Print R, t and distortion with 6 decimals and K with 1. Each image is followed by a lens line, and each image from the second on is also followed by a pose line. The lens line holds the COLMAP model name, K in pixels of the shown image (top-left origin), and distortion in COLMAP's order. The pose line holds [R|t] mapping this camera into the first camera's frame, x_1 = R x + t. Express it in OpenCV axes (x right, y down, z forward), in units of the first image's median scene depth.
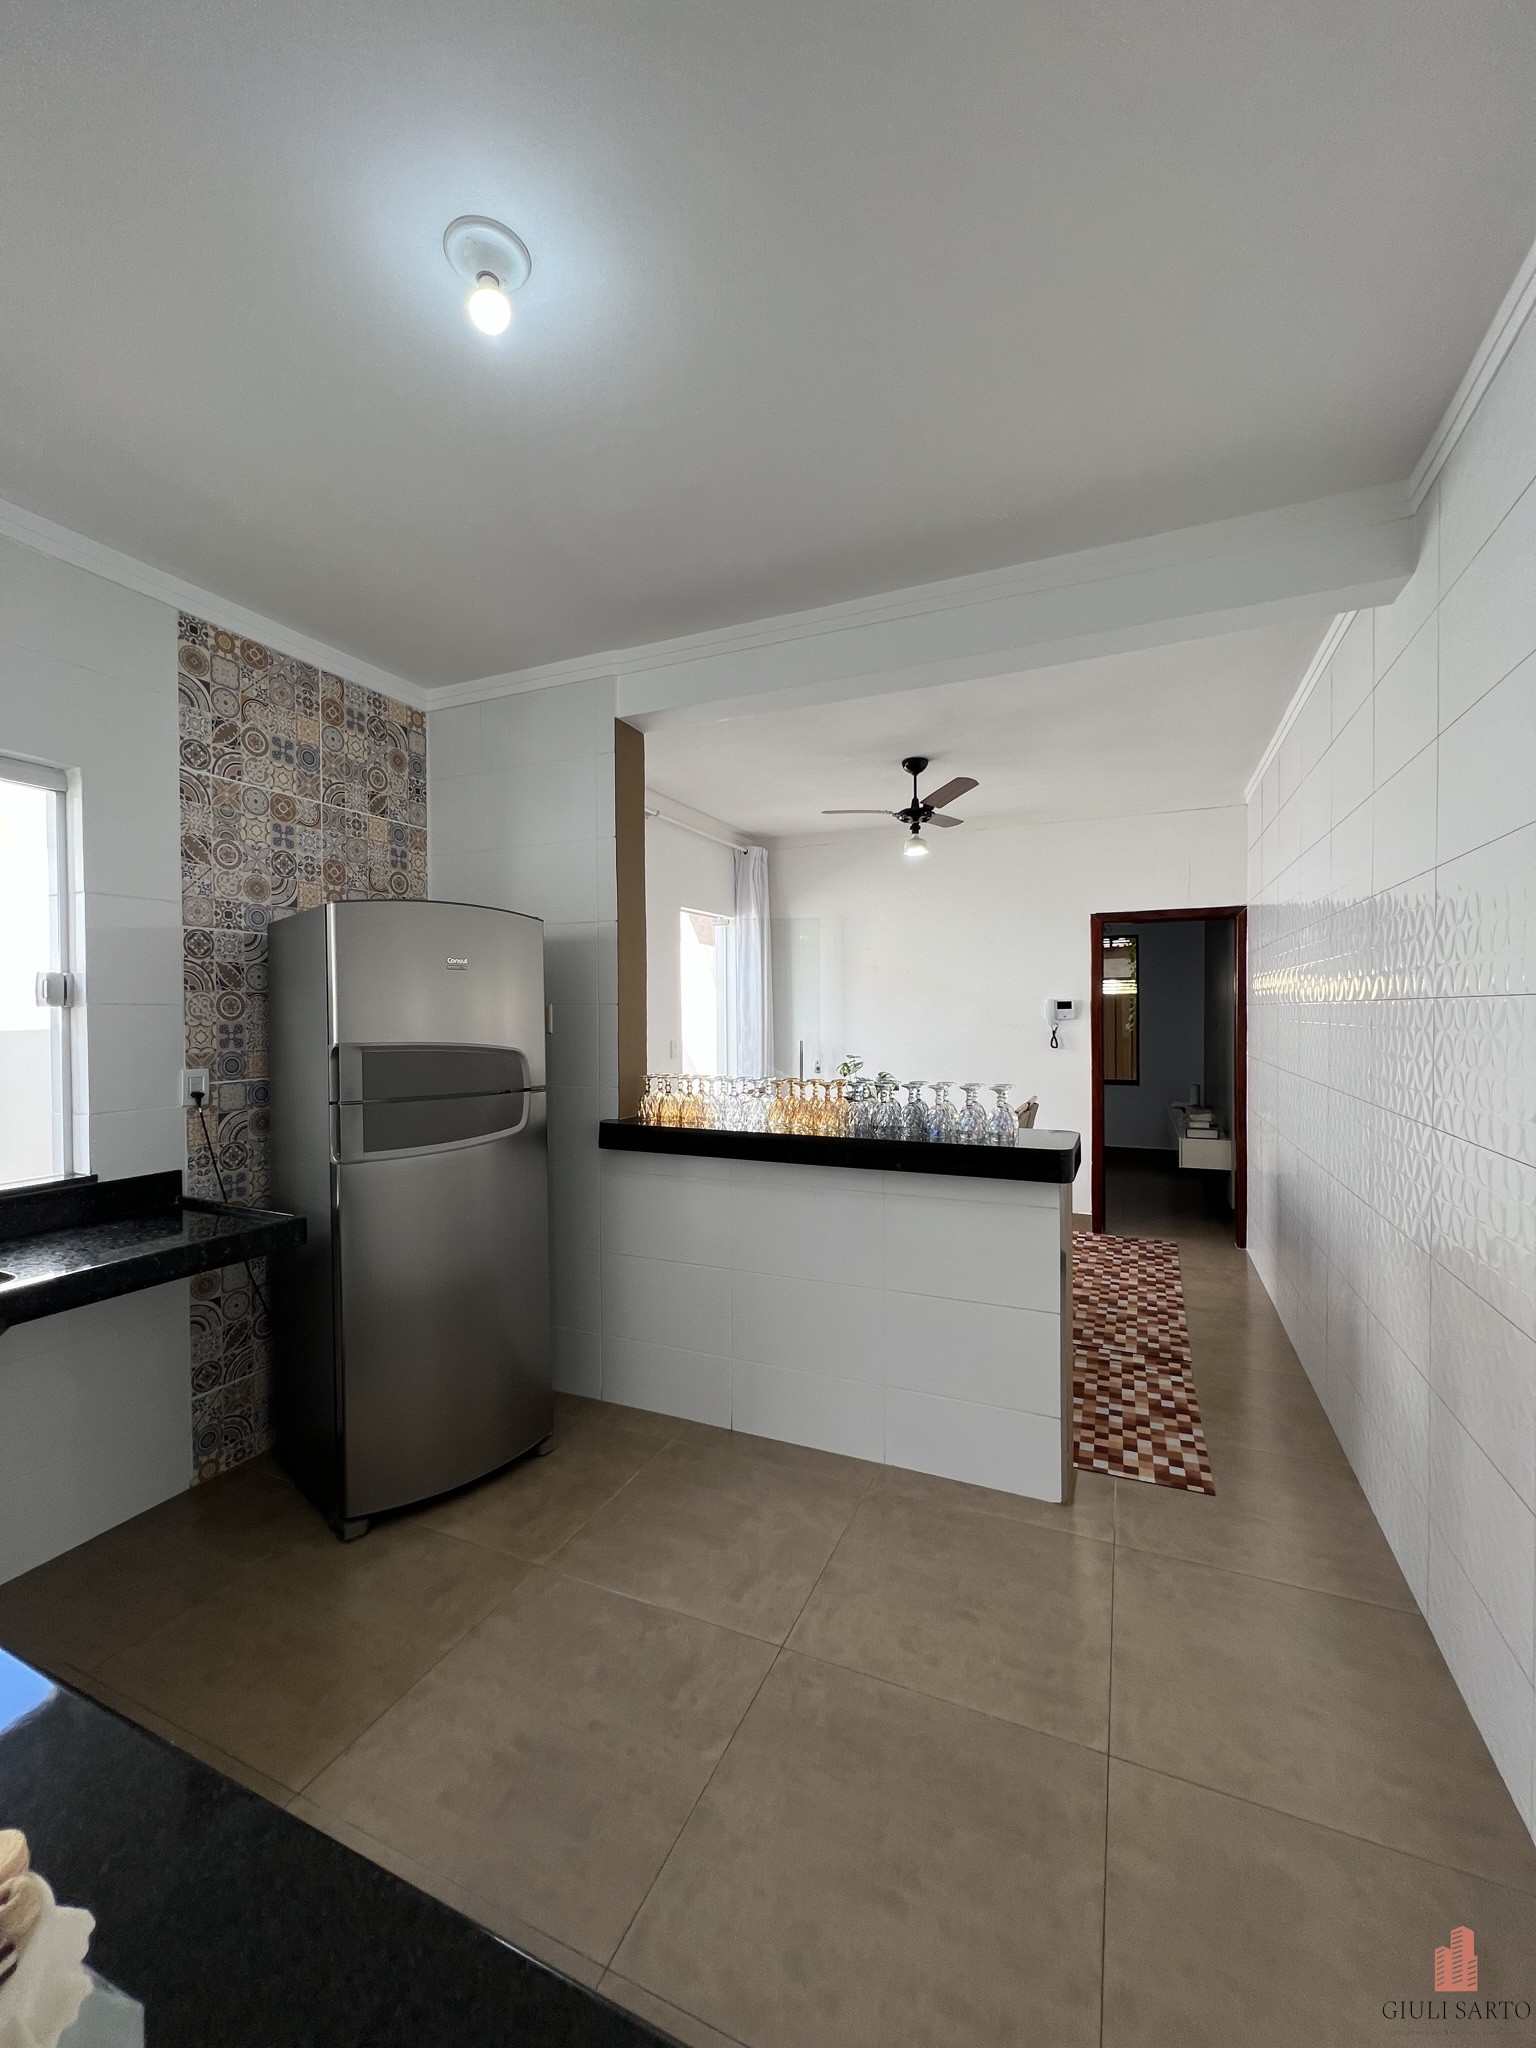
lens RADIAL K [[820.8, 0, 761.5], [0, 820.8, 1022.7], [0, 0, 1]] dist [-0.000613, 0.000610]
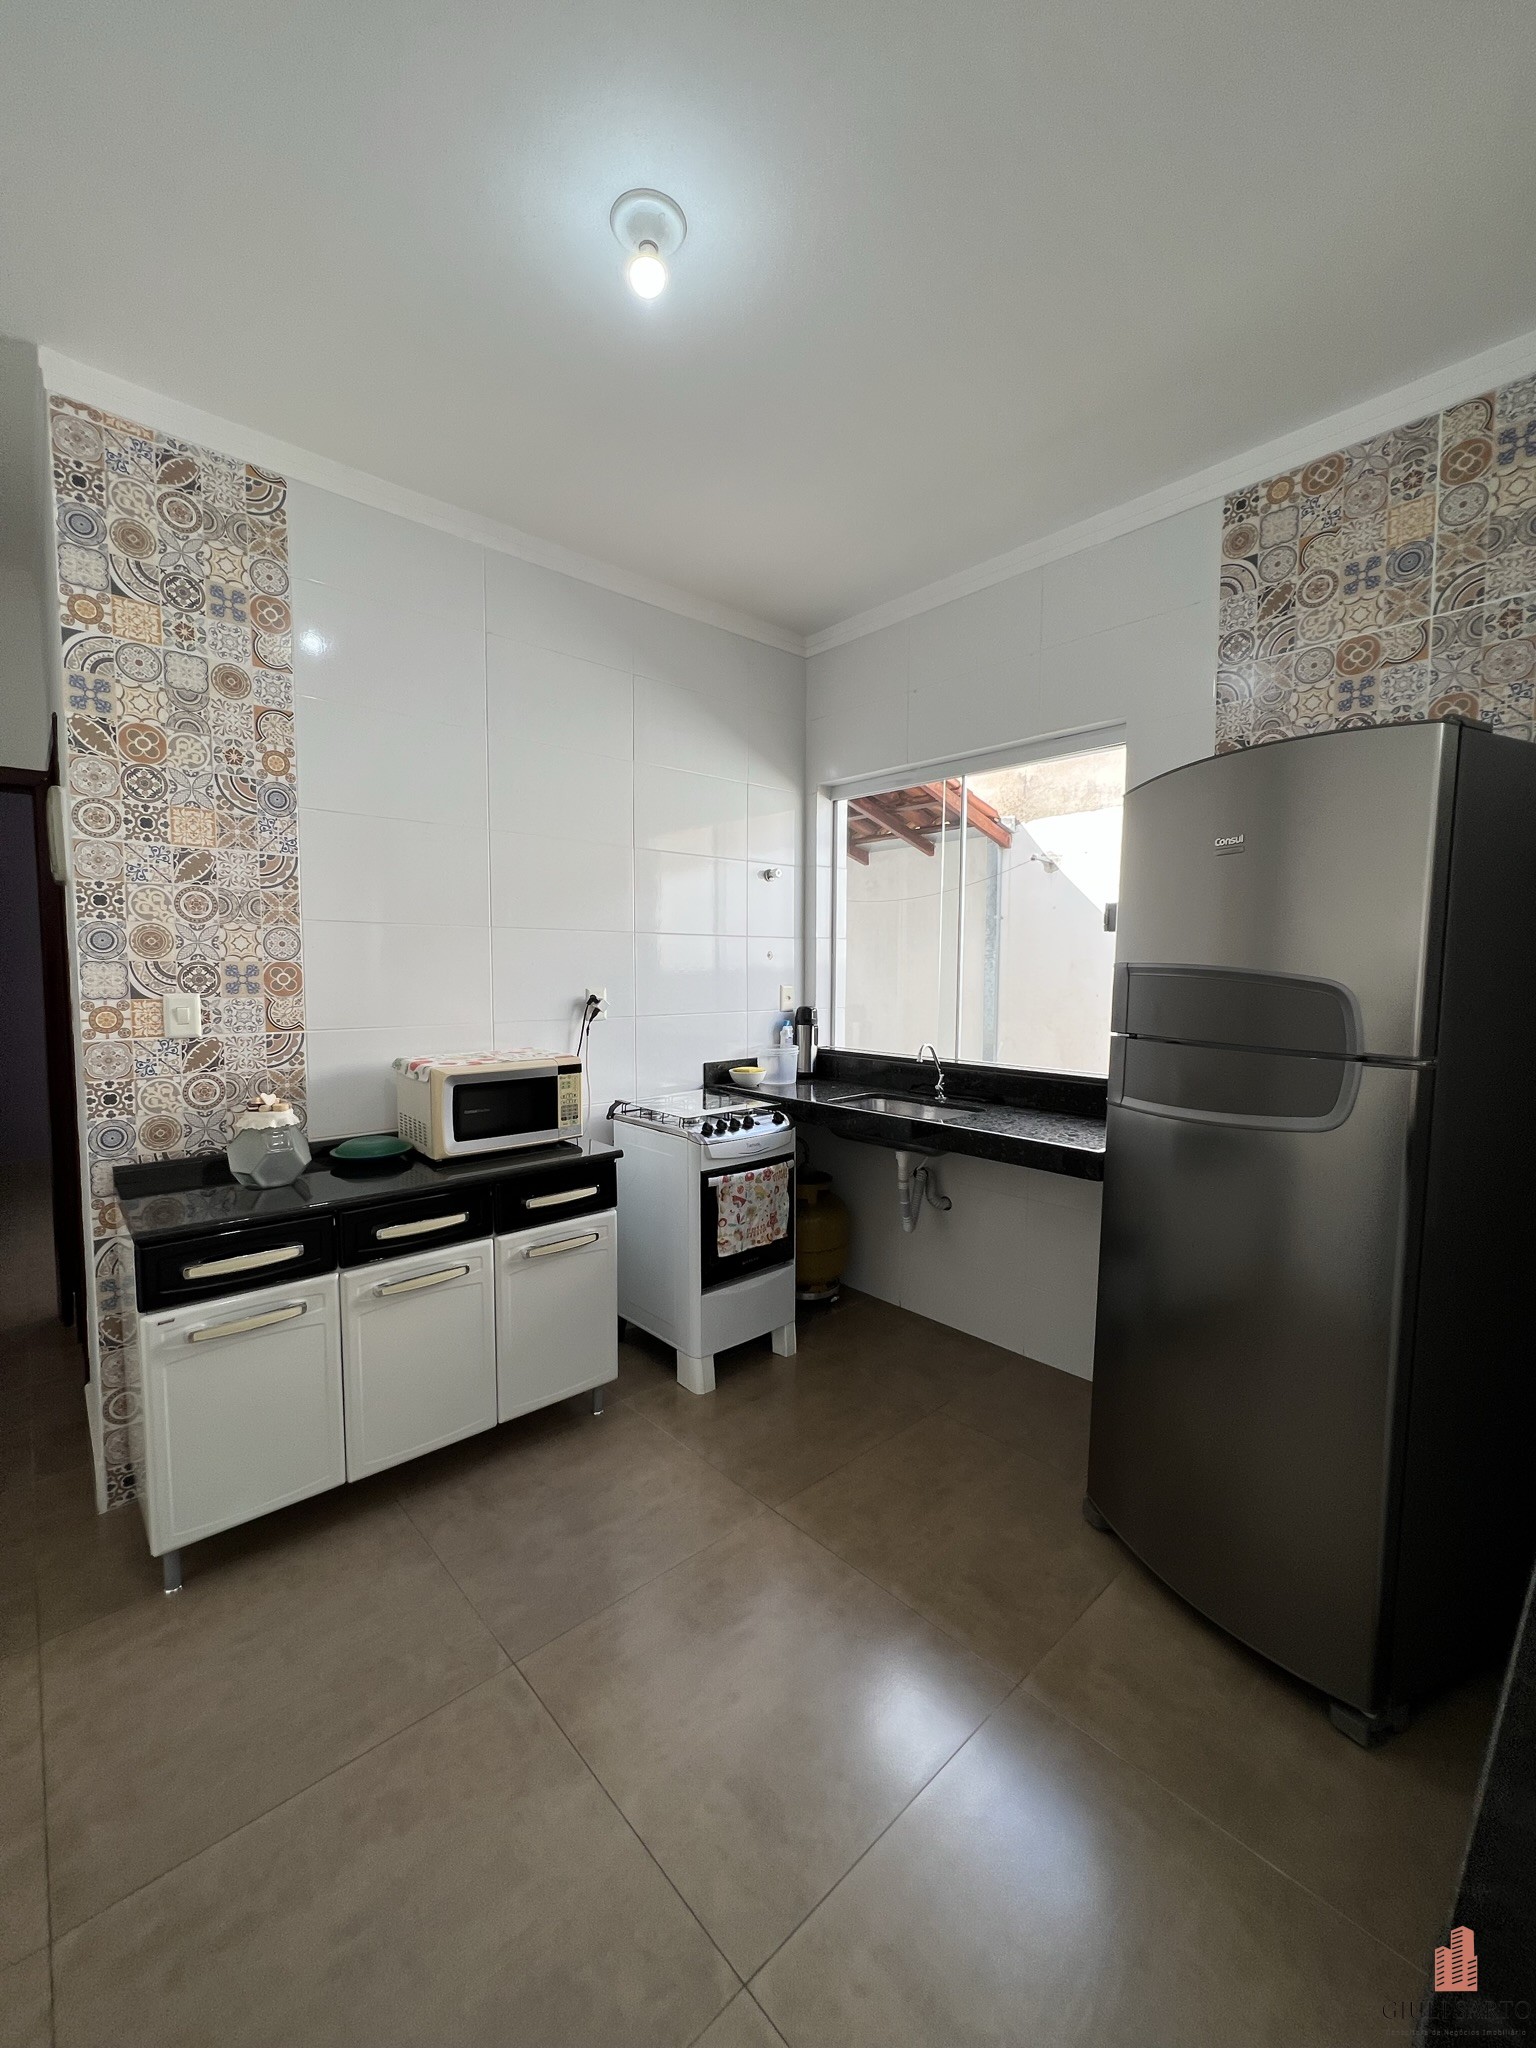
lens RADIAL K [[823.8, 0, 762.8], [0, 823.8, 1023.3], [0, 0, 1]] dist [-0.001032, 0.000328]
pose [[-0.400712, 0.067077, -0.913745, 0.316148], [-0.010687, 0.996906, 0.077869, 0.018353], [0.916142, 0.040968, -0.398756, 0.753067]]
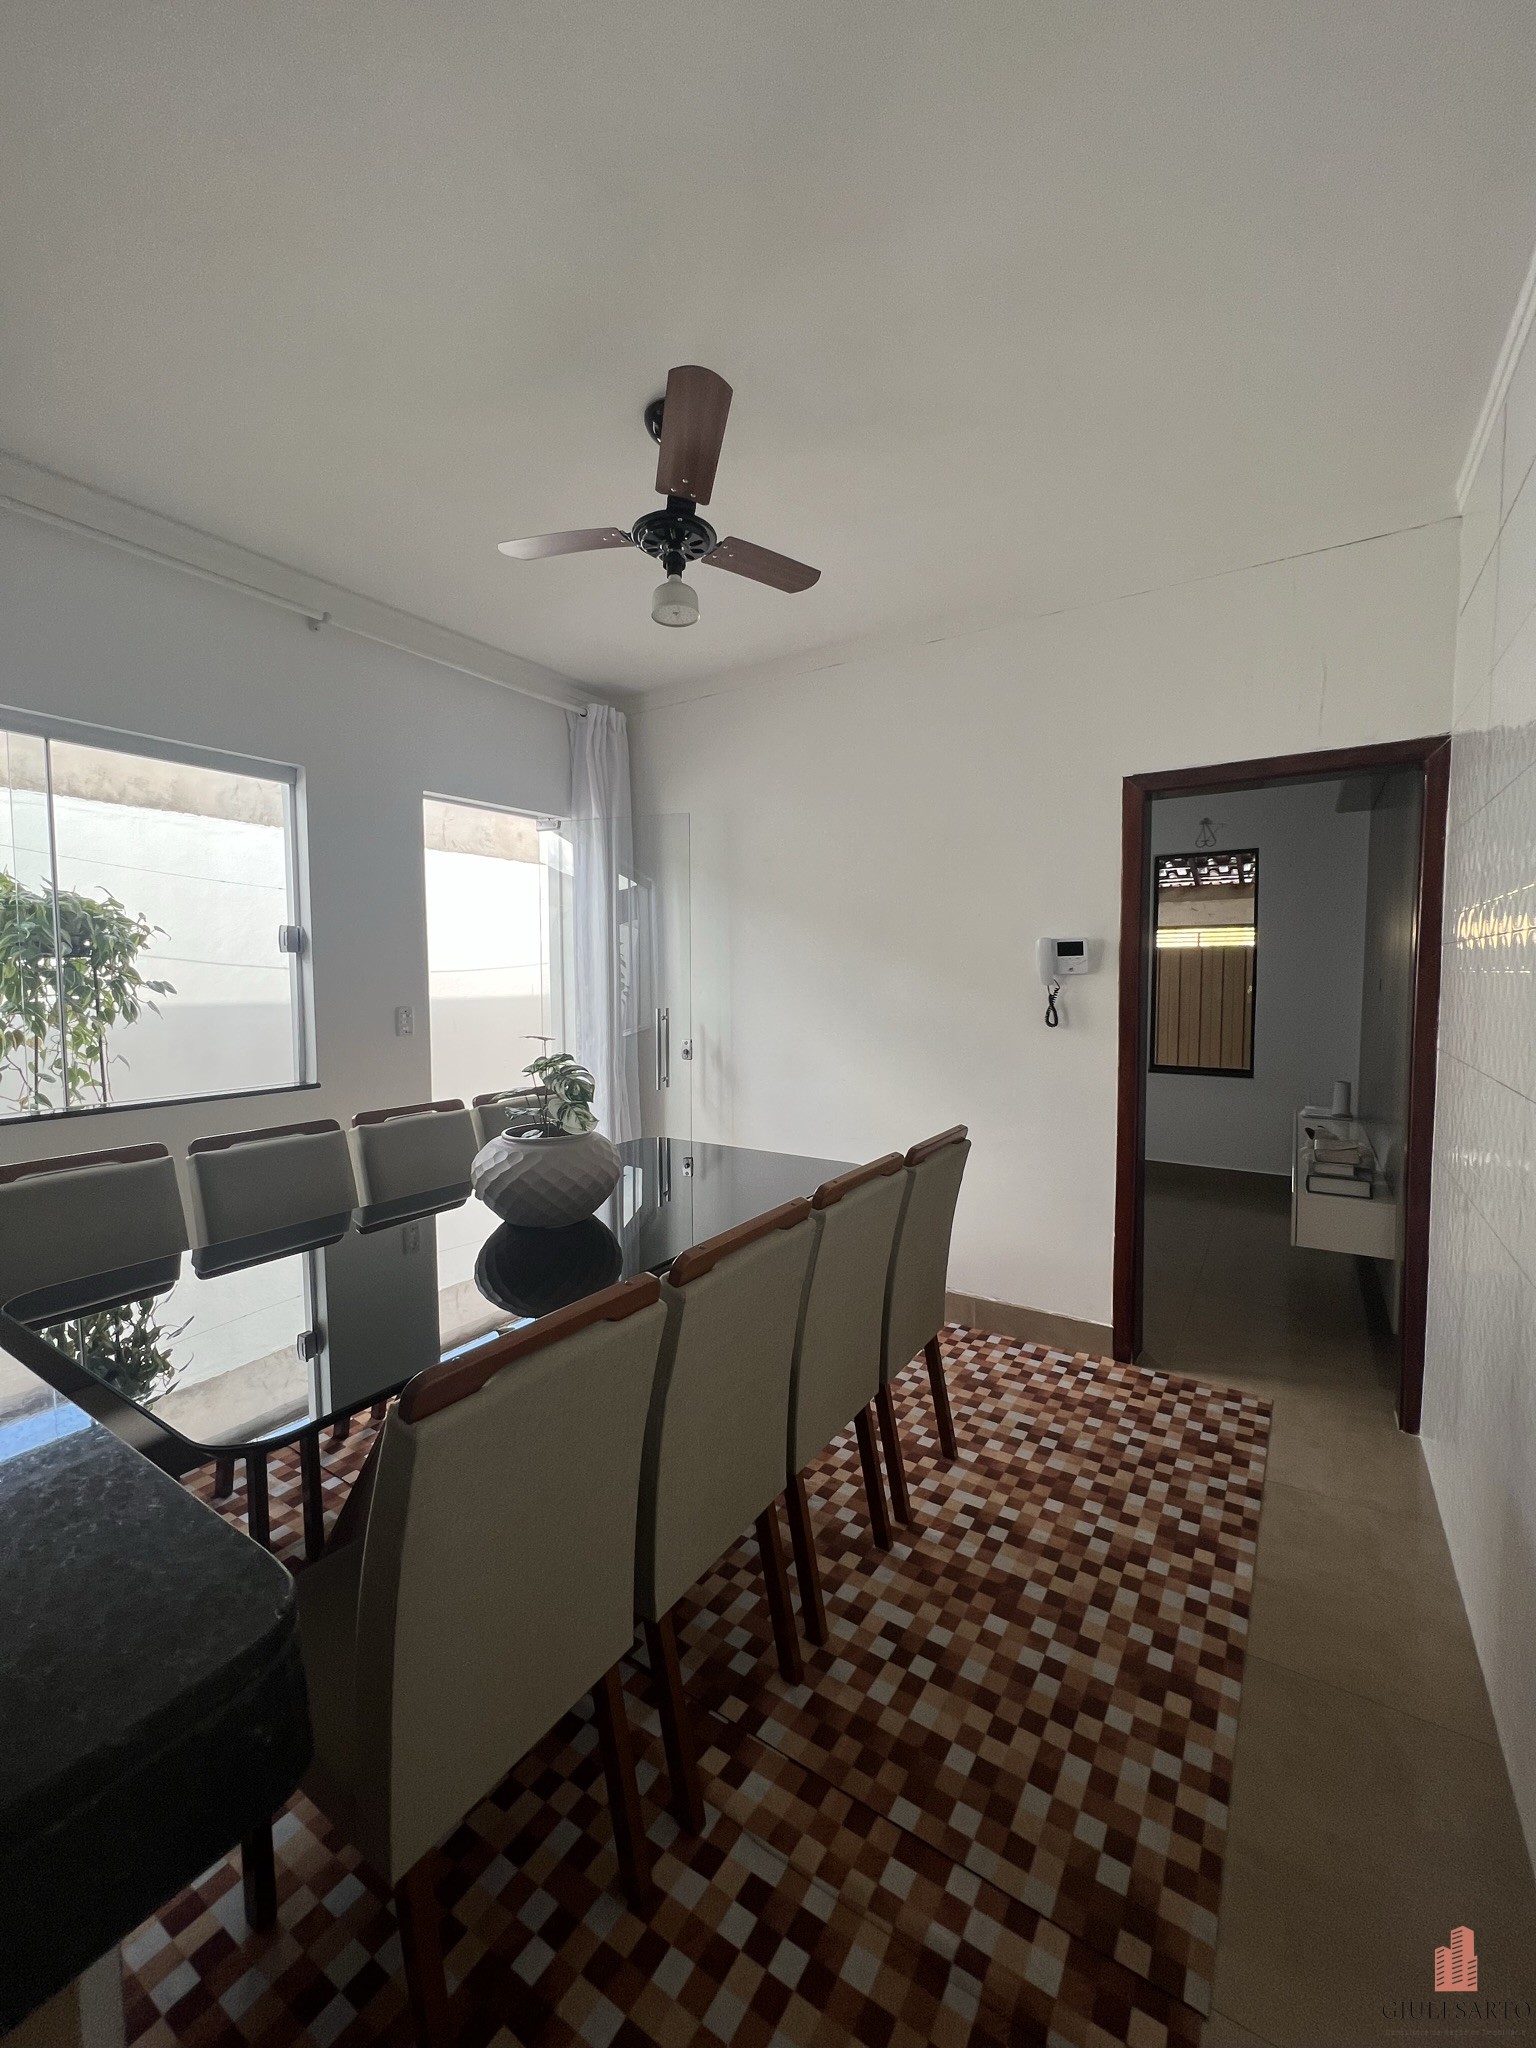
lens RADIAL K [[820.8, 0, 763.2], [0, 820.8, 1023.9], [0, 0, 1]] dist [-0.000613, 0.000610]
pose [[0.988216, 0.010626, -0.152696, 0.437369], [-0.003144, 0.998786, 0.049156, 0.004338], [0.153033, -0.048097, 0.987050, 0.741596]]
